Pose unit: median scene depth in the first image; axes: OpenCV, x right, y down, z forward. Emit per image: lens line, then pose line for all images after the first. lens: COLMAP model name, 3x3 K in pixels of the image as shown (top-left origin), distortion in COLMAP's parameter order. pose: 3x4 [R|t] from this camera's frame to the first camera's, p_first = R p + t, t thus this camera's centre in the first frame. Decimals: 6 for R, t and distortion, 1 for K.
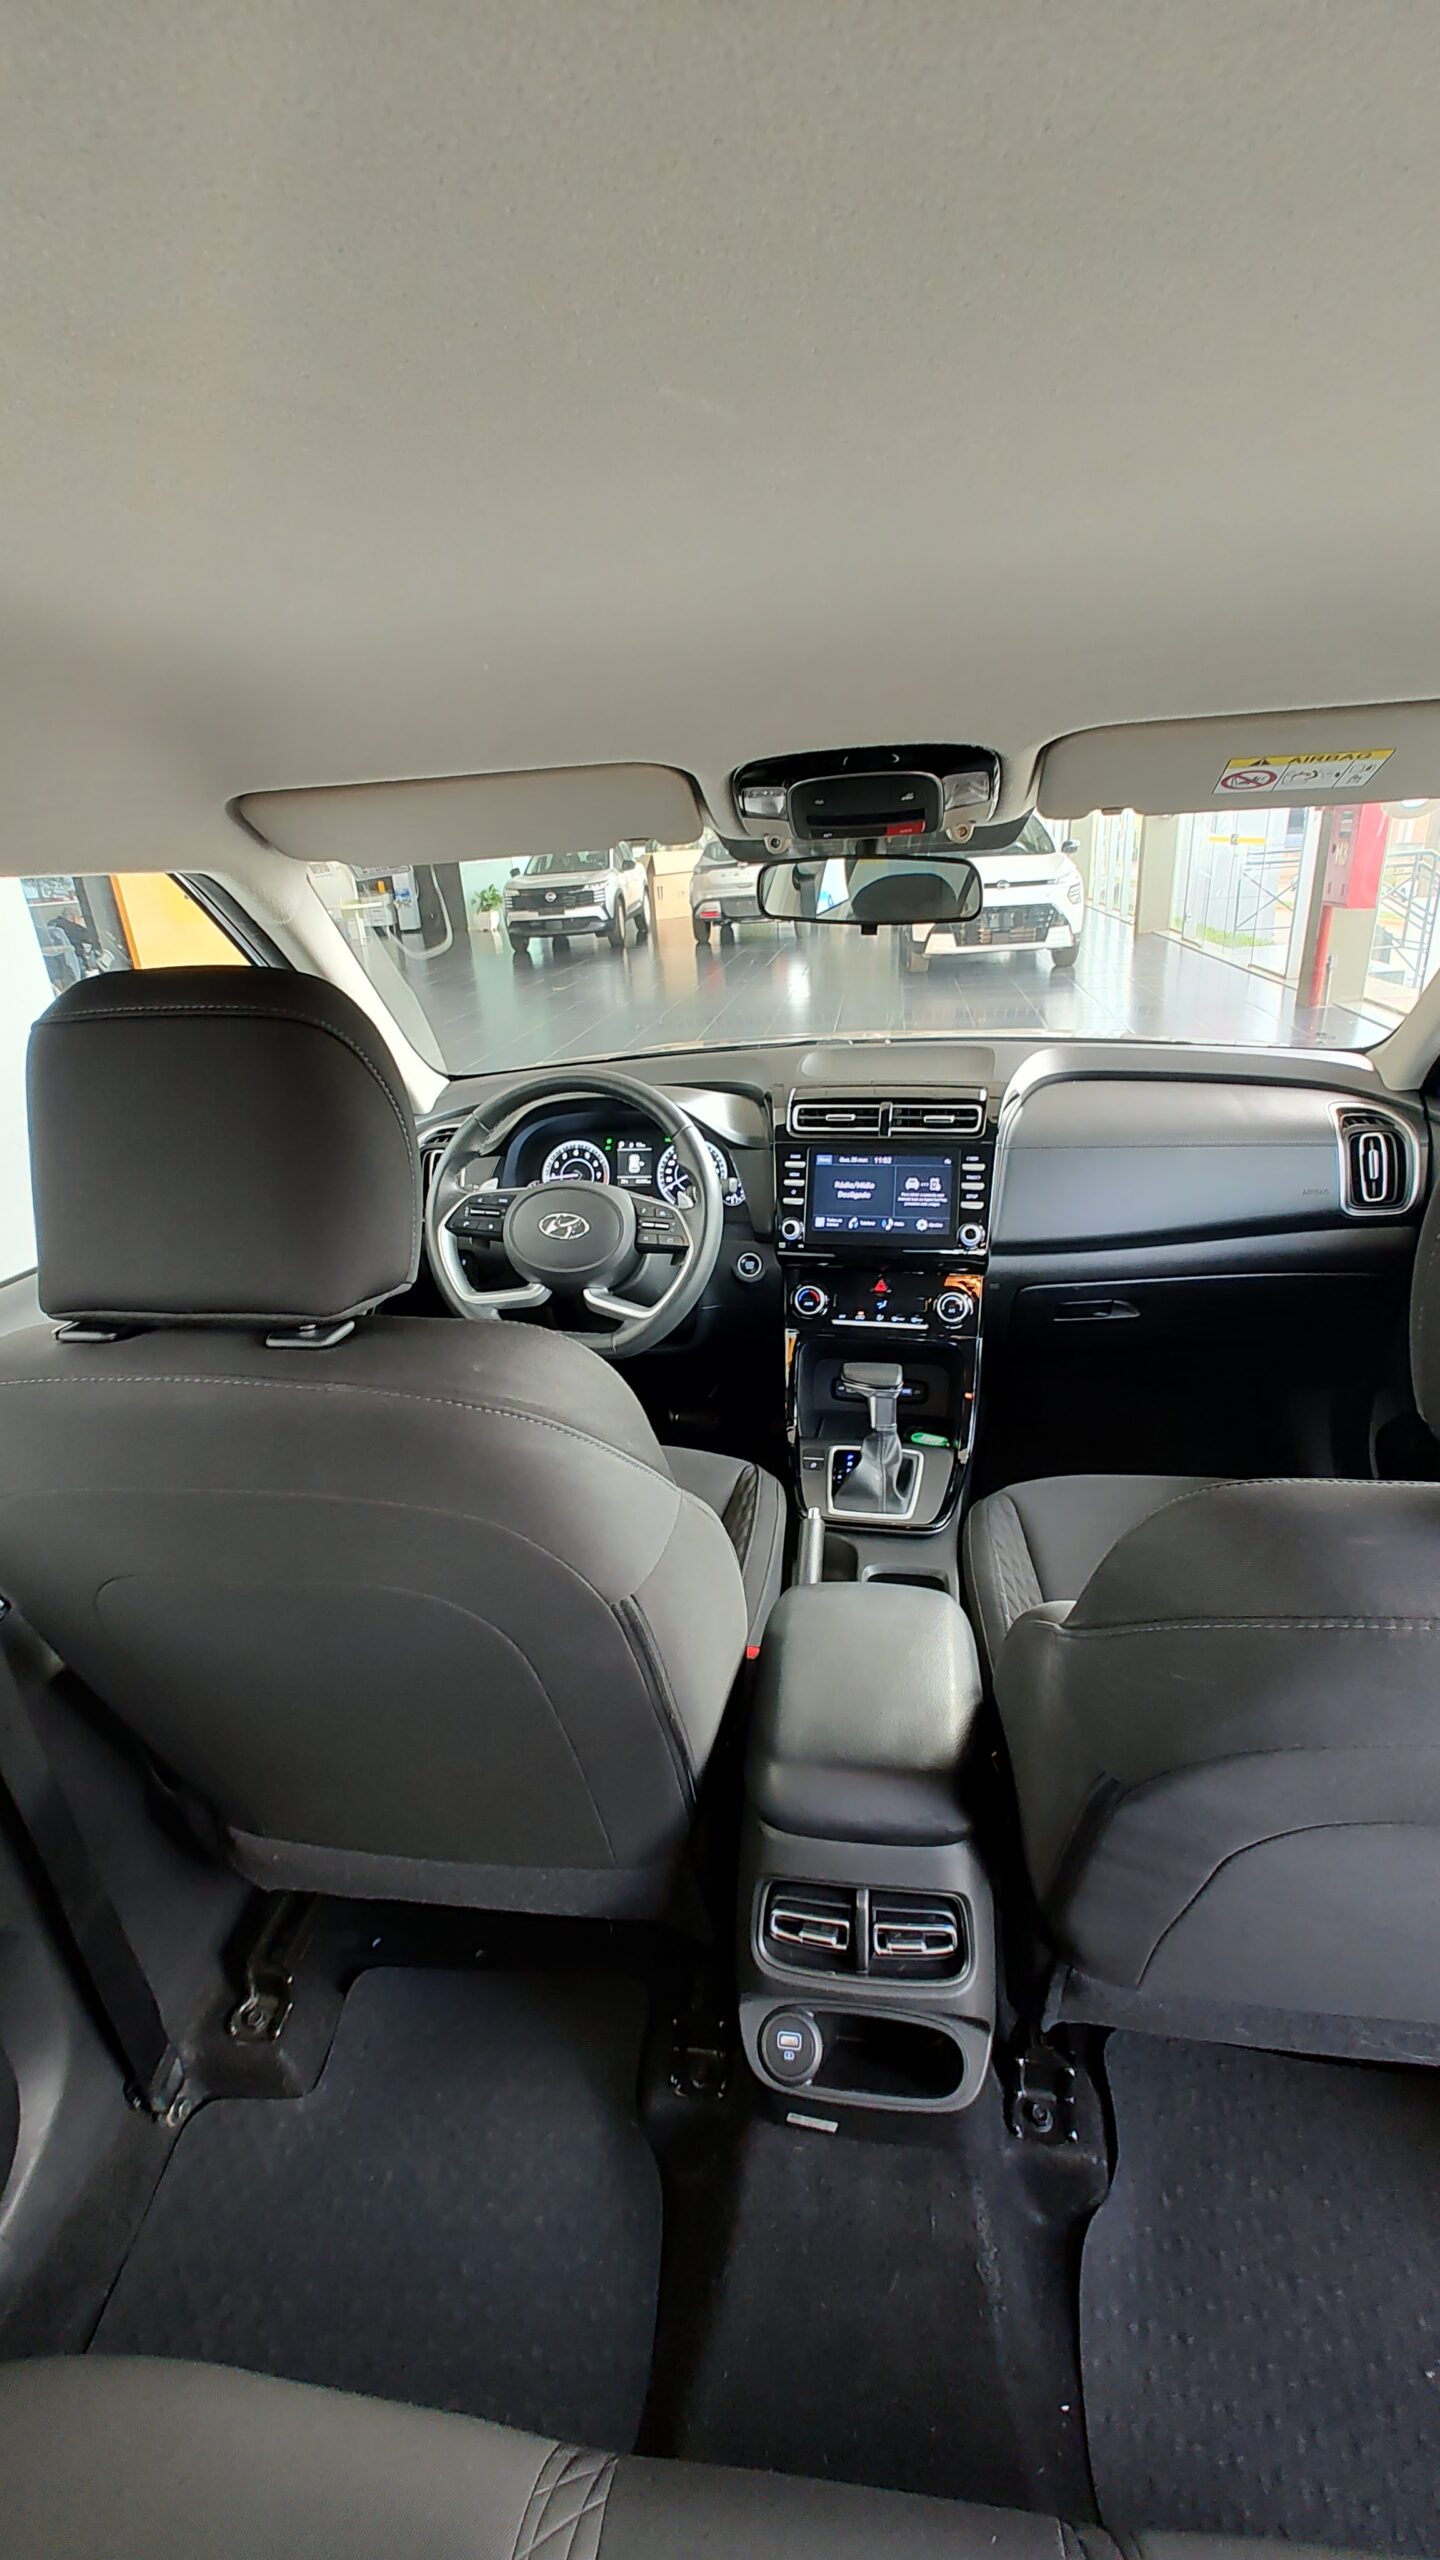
lens RADIAL K [[1054.8, 0, 716.3], [0, 1054.8, 1284.0], [0, 0, 1]] dist [-0.020863, 0.000284]
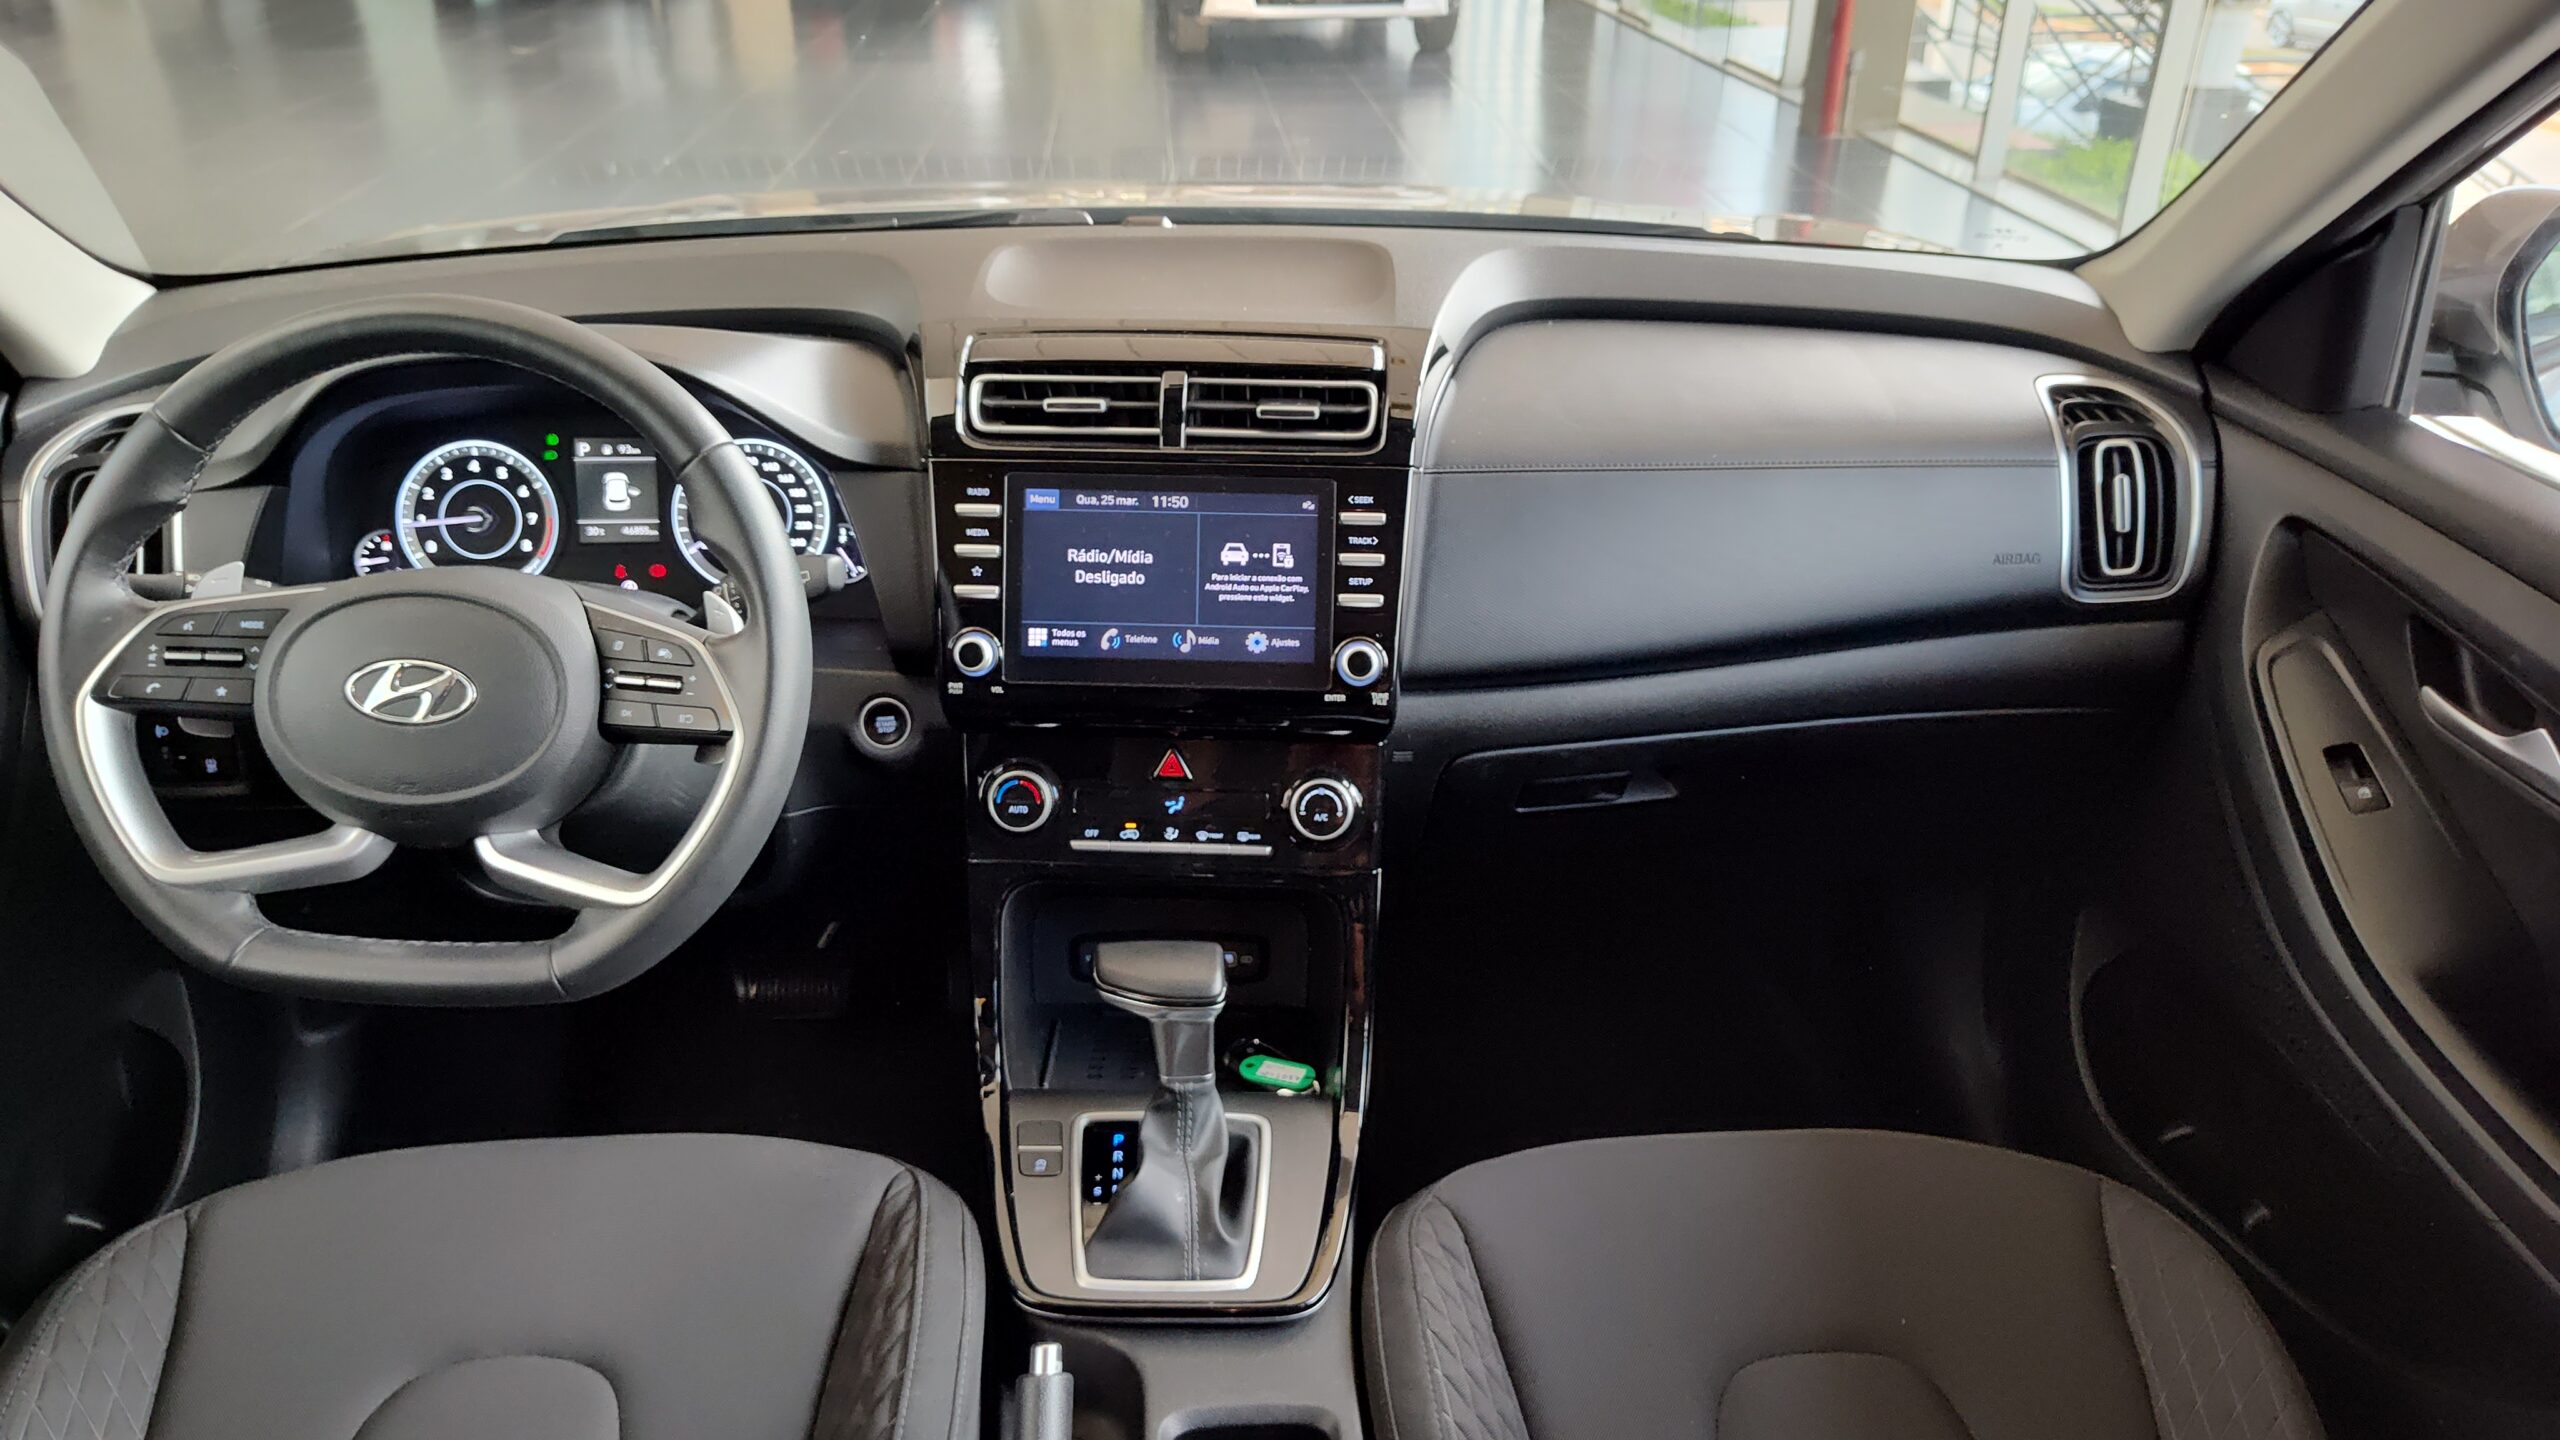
lens RADIAL K [[1734.4, 0, 1256.9], [0, 1734.4, 737.8], [0, 0, 1]] dist [0.029963, -0.053803]
pose [[0.974739, -0.040655, 0.219615, 0.024452], [0.019934, 0.995205, 0.095754, -0.088647], [-0.222455, -0.088957, 0.970876, 0.252275]]
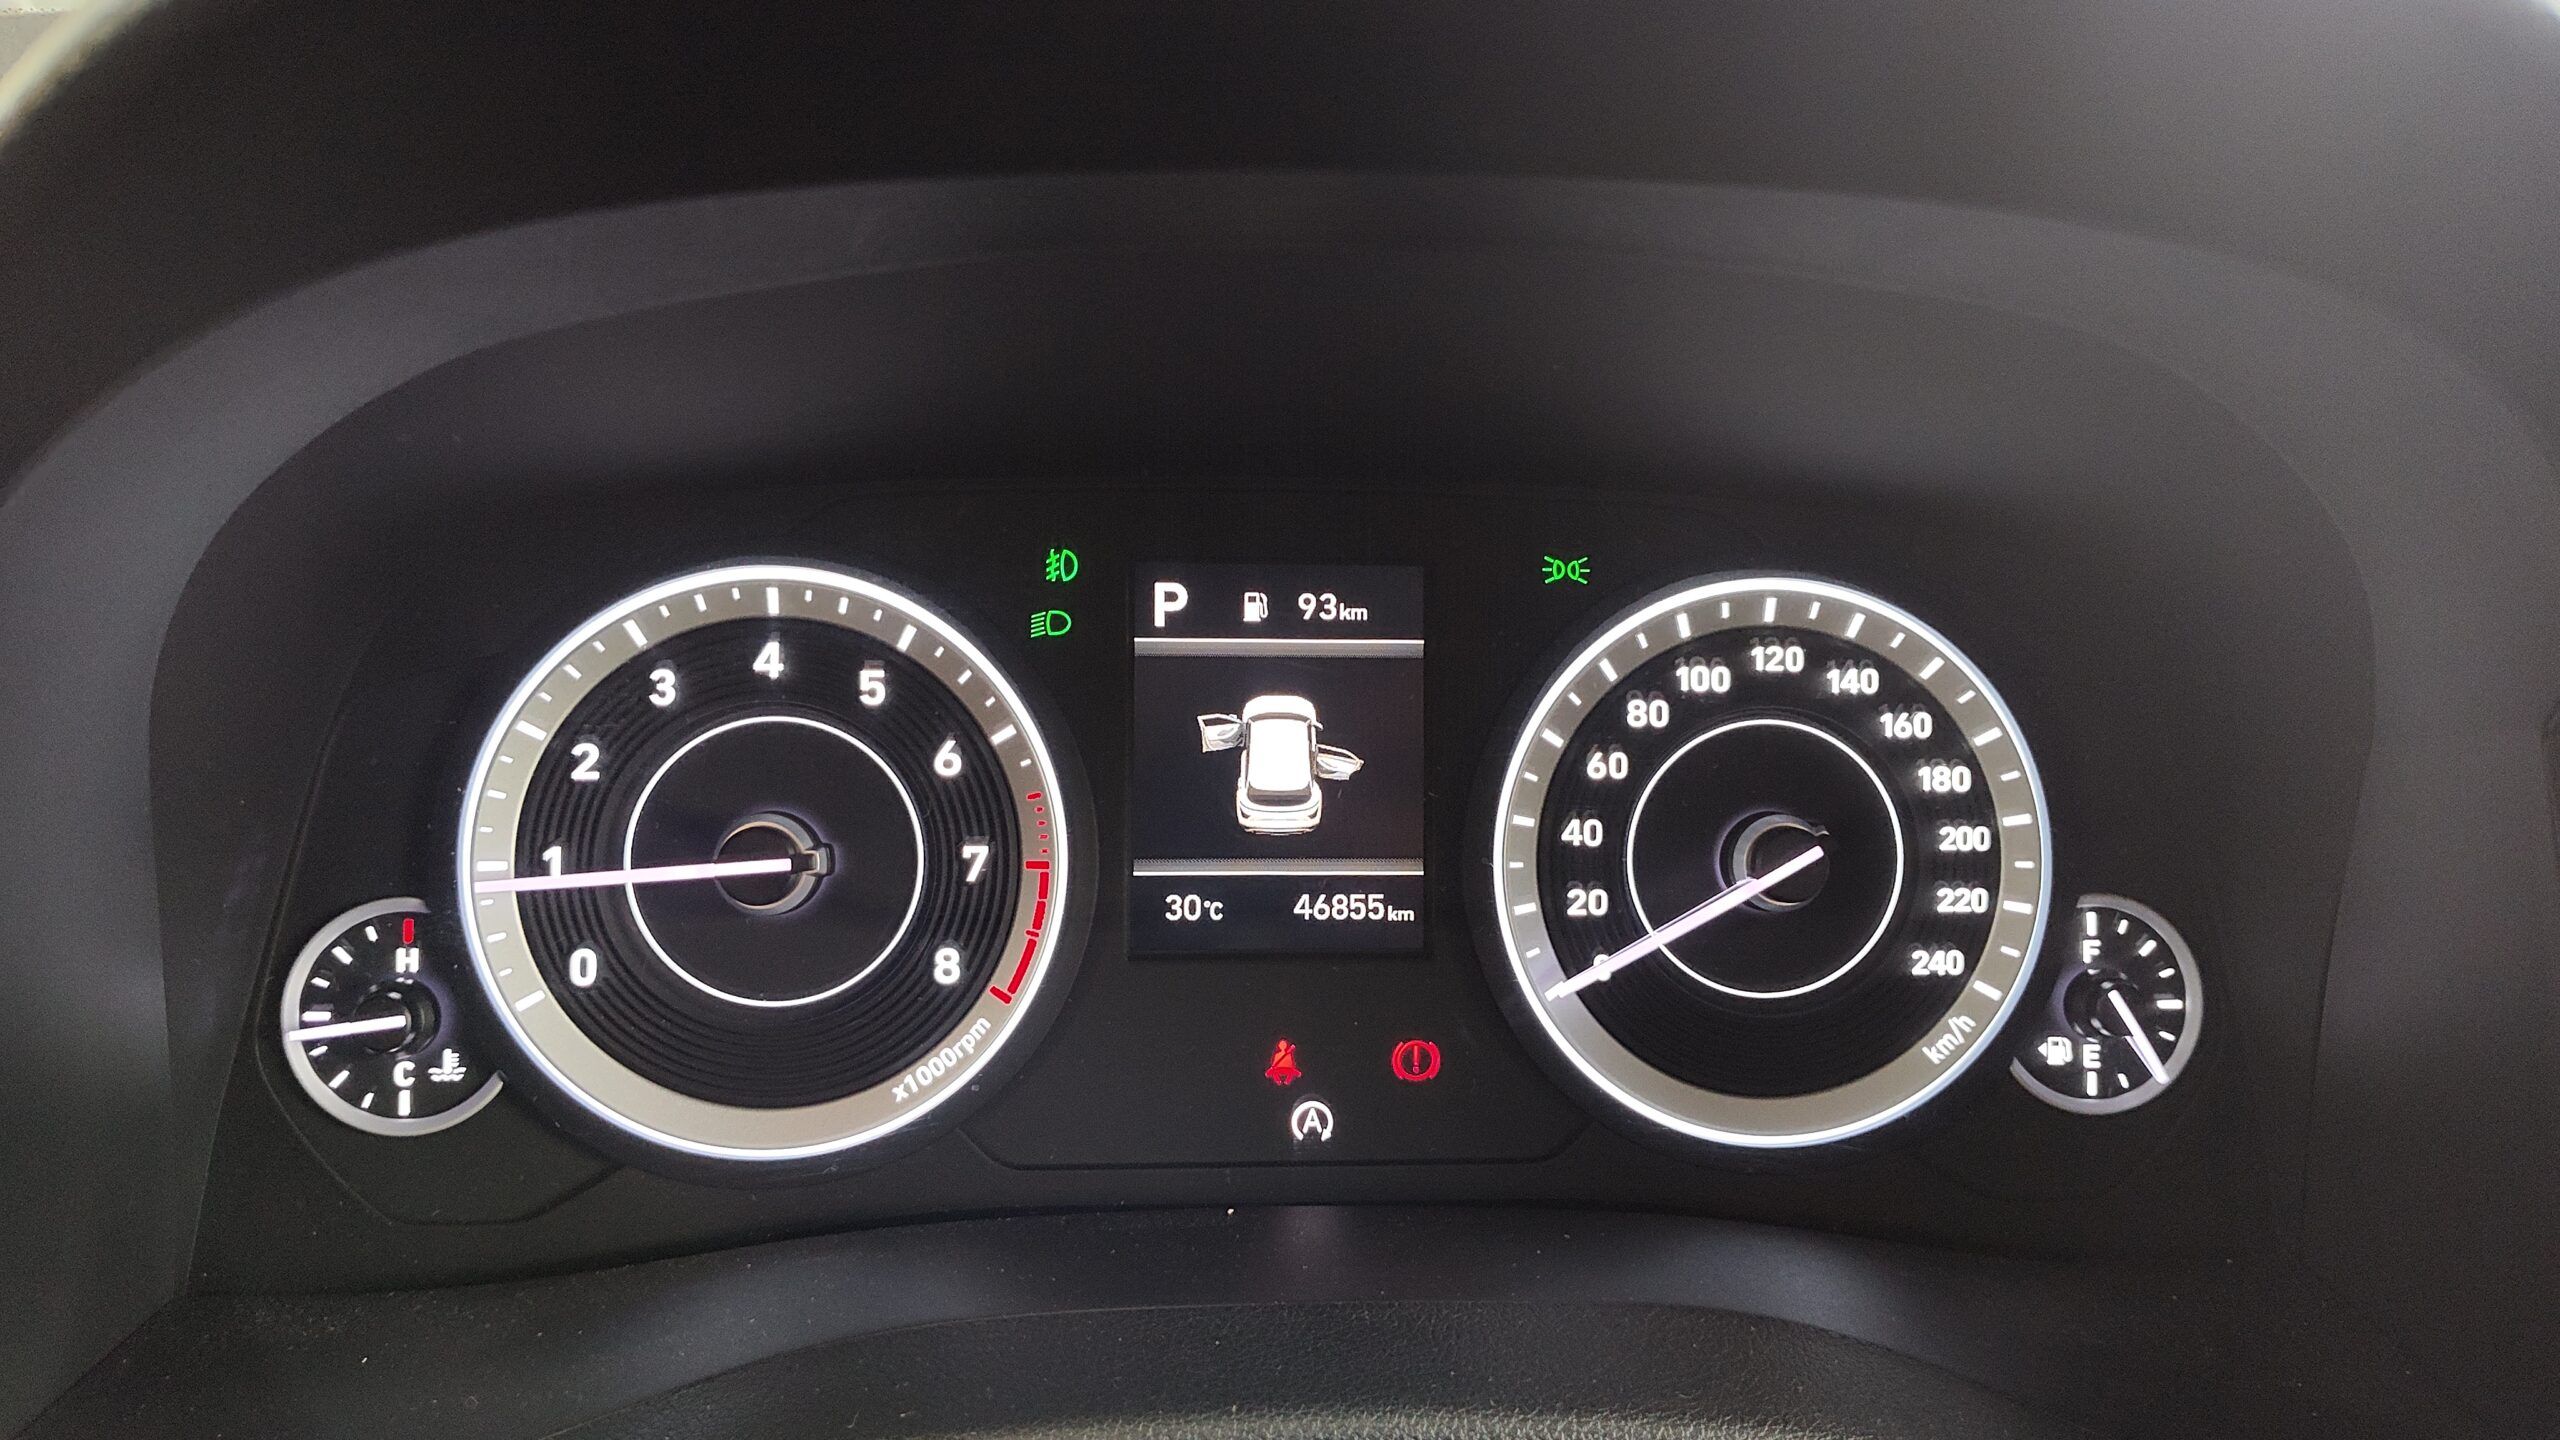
lens RADIAL K [[1734.4, 0, 1278.6], [0, 1734.4, 727.1], [0, 0, 1]] dist [0.029963, -0.053803]
pose [[0.976324, 0.006963, 0.216200, -0.141892], [-0.000397, 0.999538, -0.030401, -0.131887], [-0.216312, 0.029595, 0.975876, 0.951401]]
